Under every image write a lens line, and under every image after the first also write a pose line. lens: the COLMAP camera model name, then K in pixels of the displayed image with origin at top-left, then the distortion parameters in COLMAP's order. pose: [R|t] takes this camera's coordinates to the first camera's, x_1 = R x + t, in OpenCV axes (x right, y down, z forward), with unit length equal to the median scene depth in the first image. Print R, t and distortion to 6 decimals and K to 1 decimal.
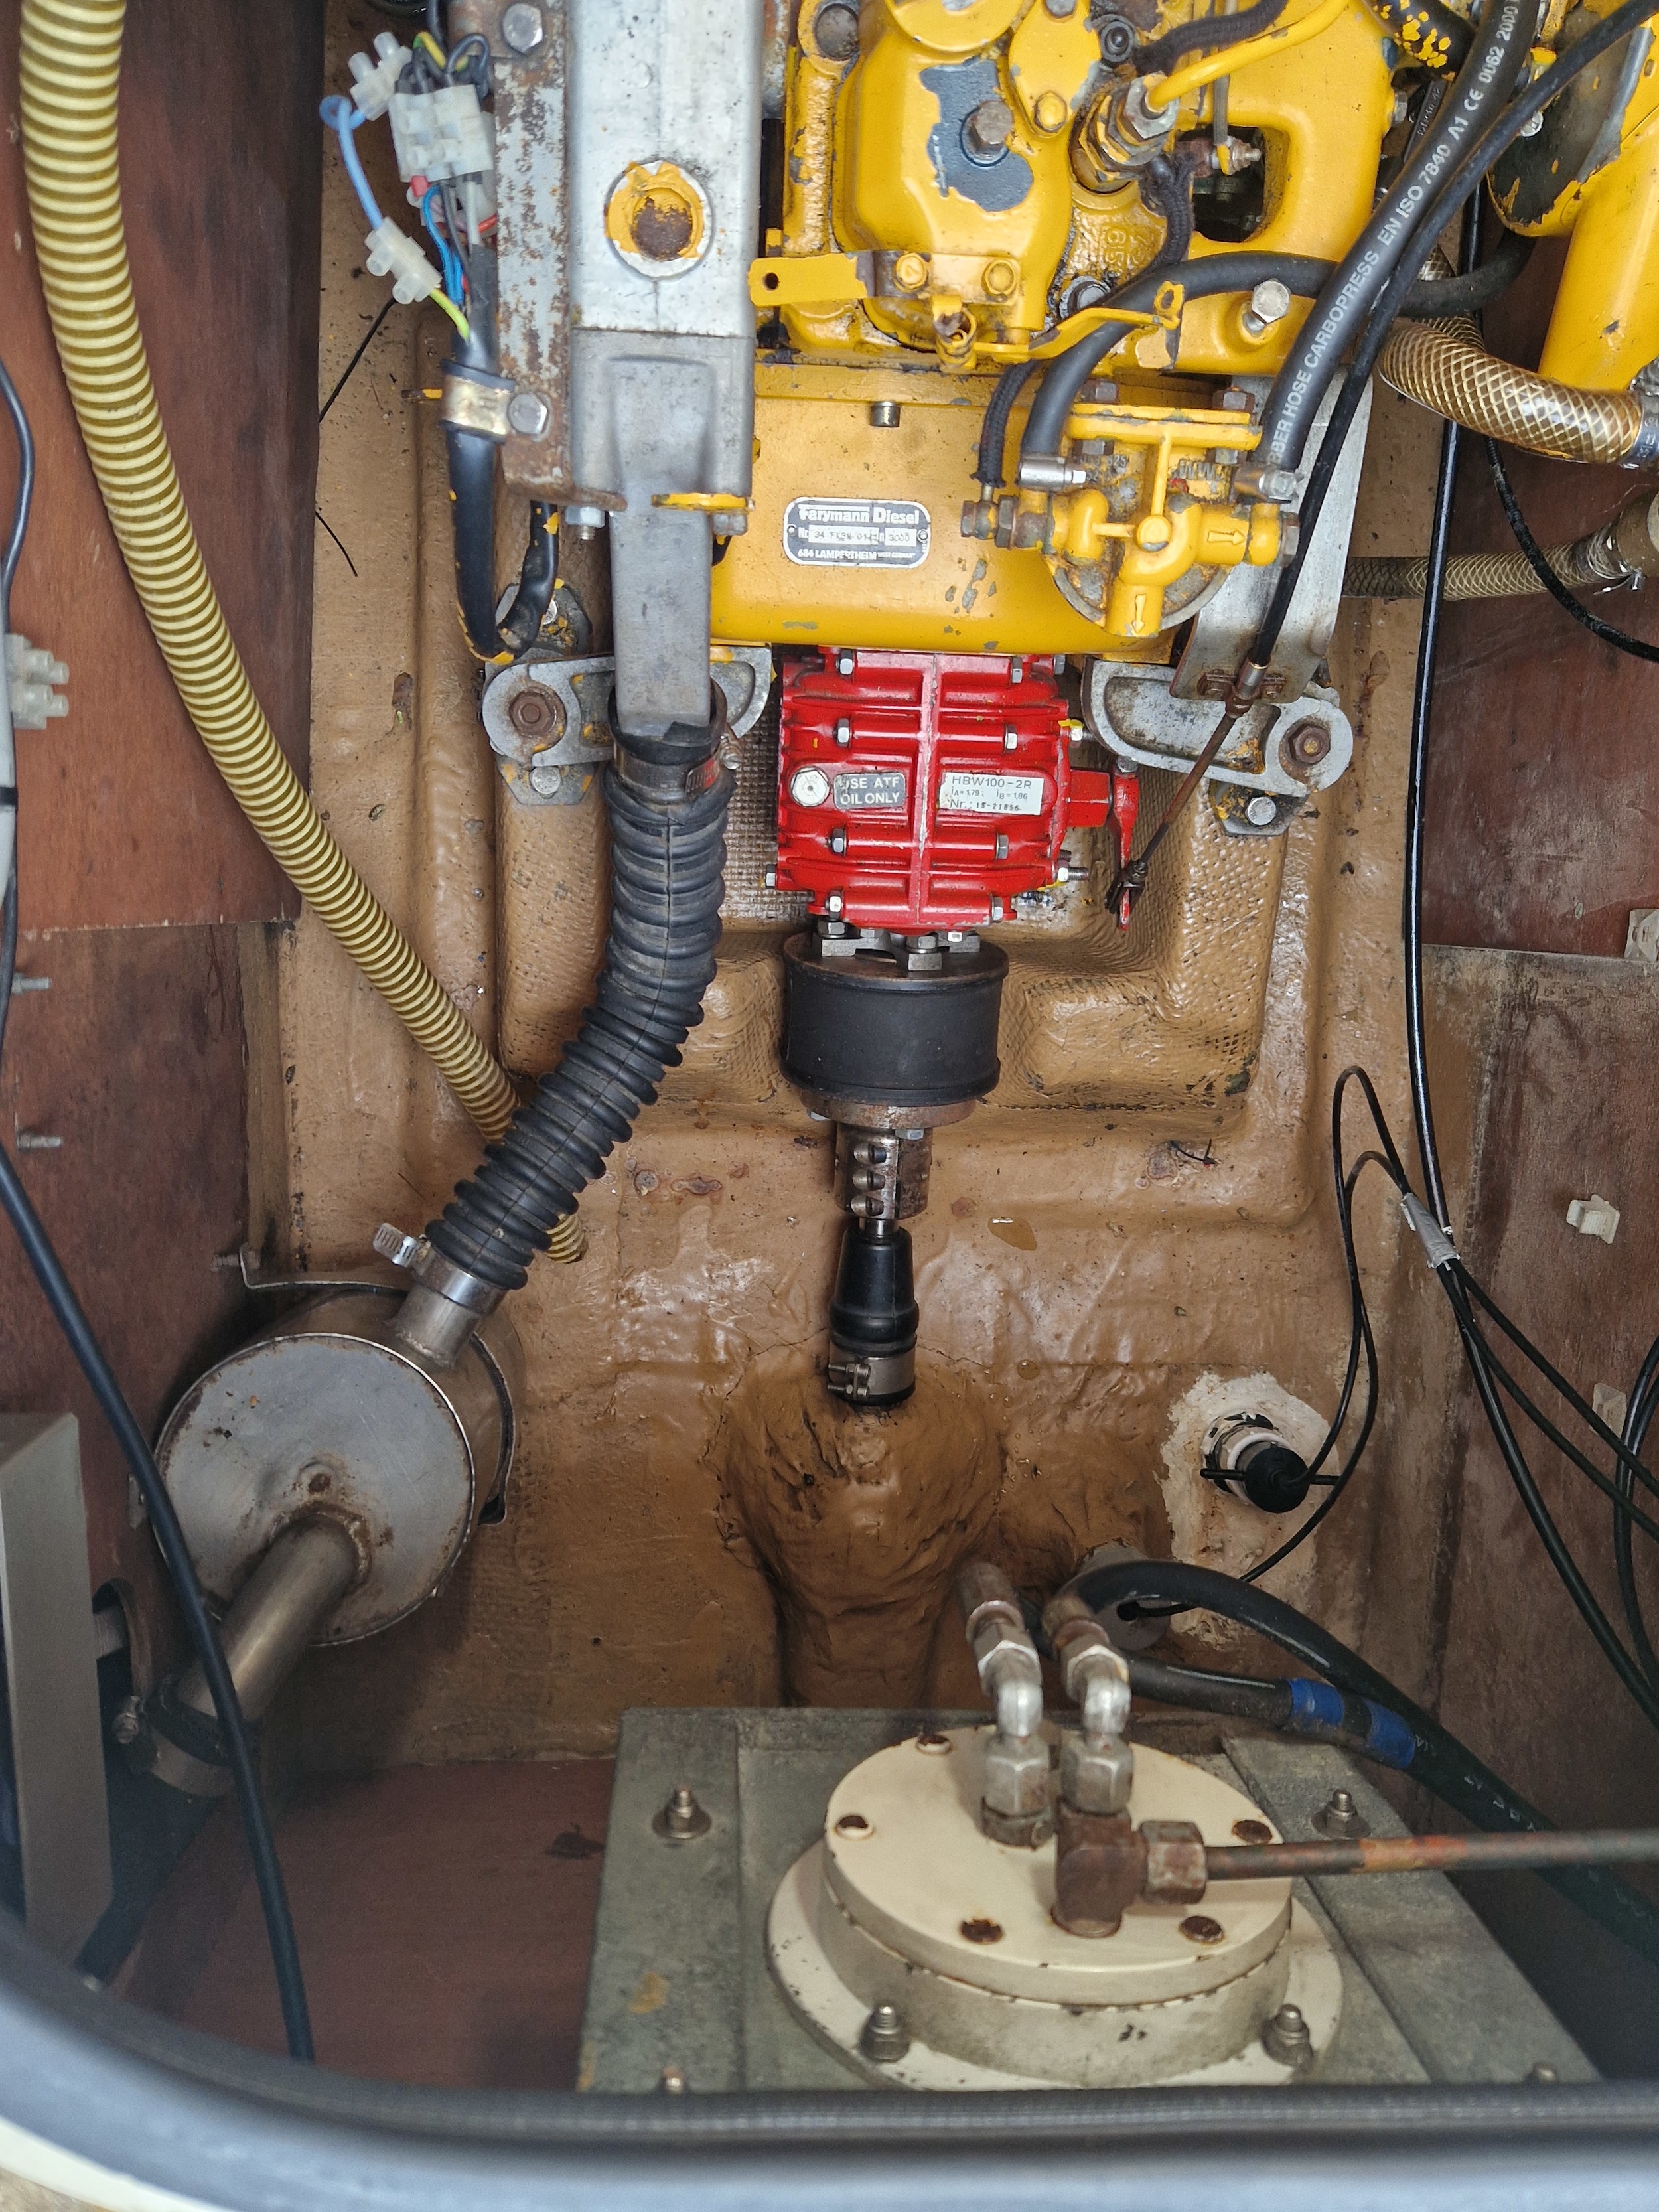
lens RADIAL K [[1461.1, 0, 829.5], [0, 1461.1, 1106.0], [0, 0, 1]] dist [0.062194, -0.050505]
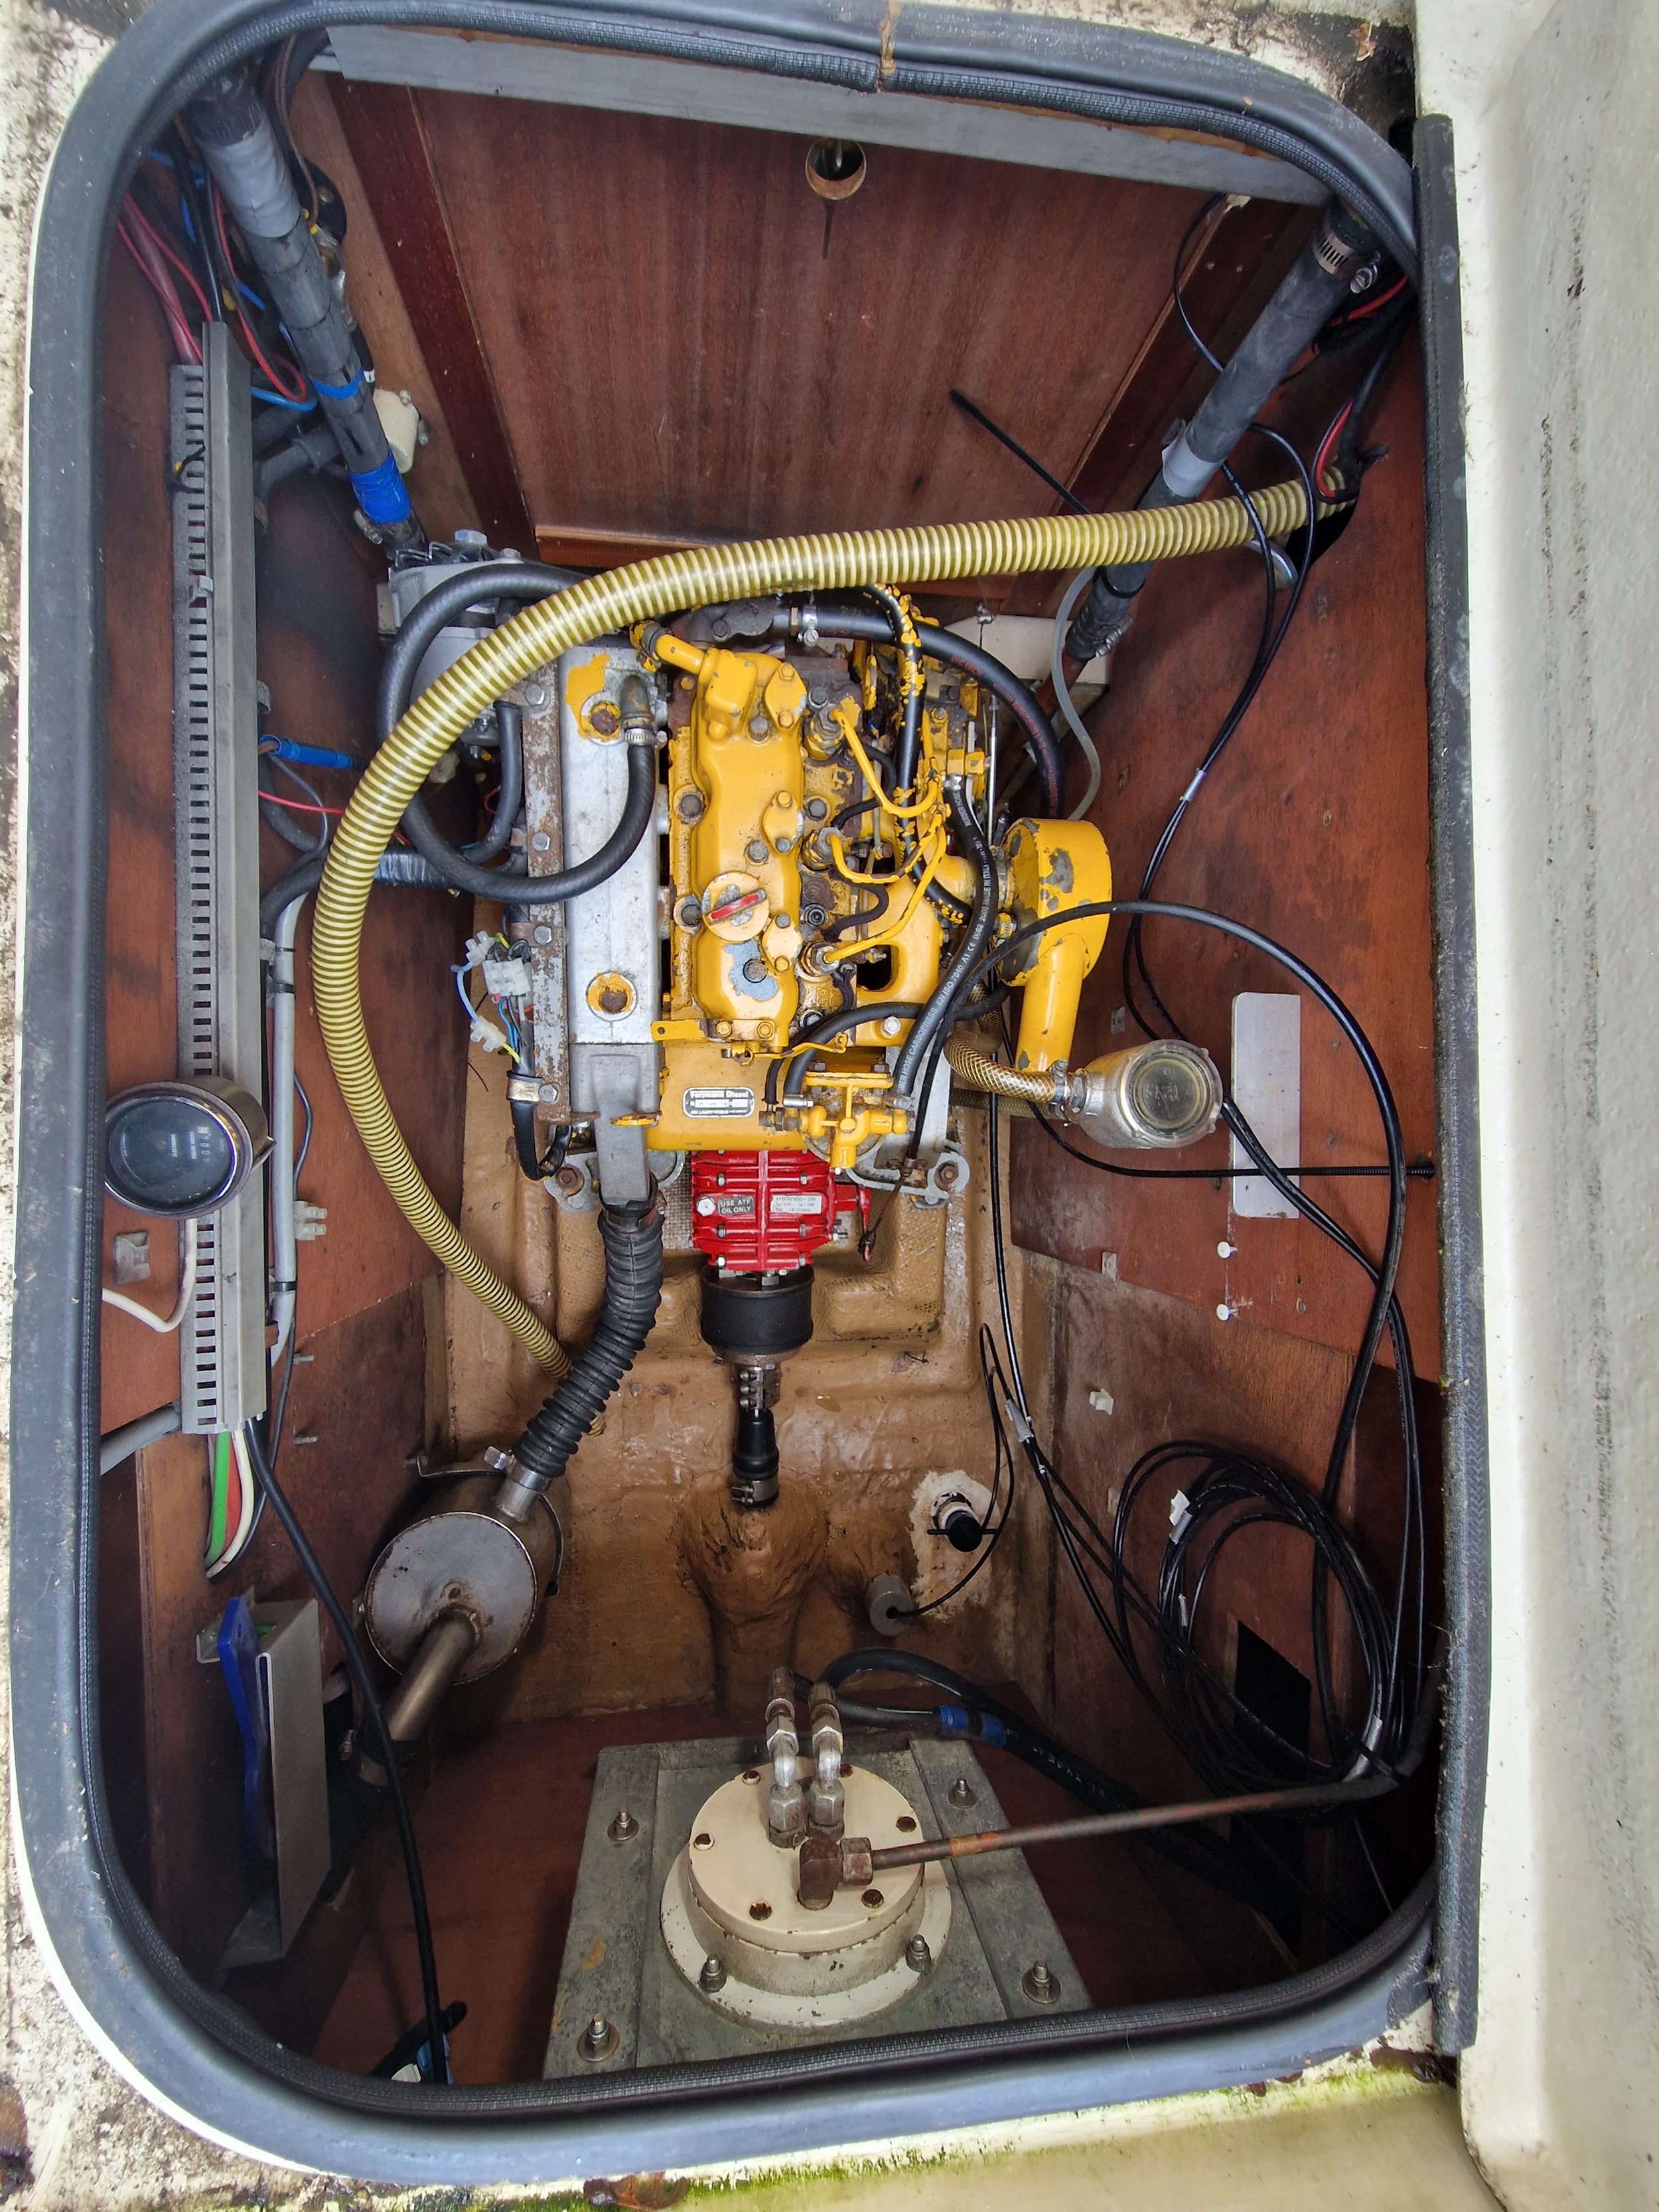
lens RADIAL K [[783.6, 0, 820.6], [0, 783.6, 1108.3], [0, 0, 1]] dist [-0.000327, 0.000104]
pose [[0.998076, -0.038112, 0.048904, 0.100888], [0.043973, 0.991183, -0.124992, -0.218270], [-0.043709, 0.126902, 0.990952, -0.103271]]
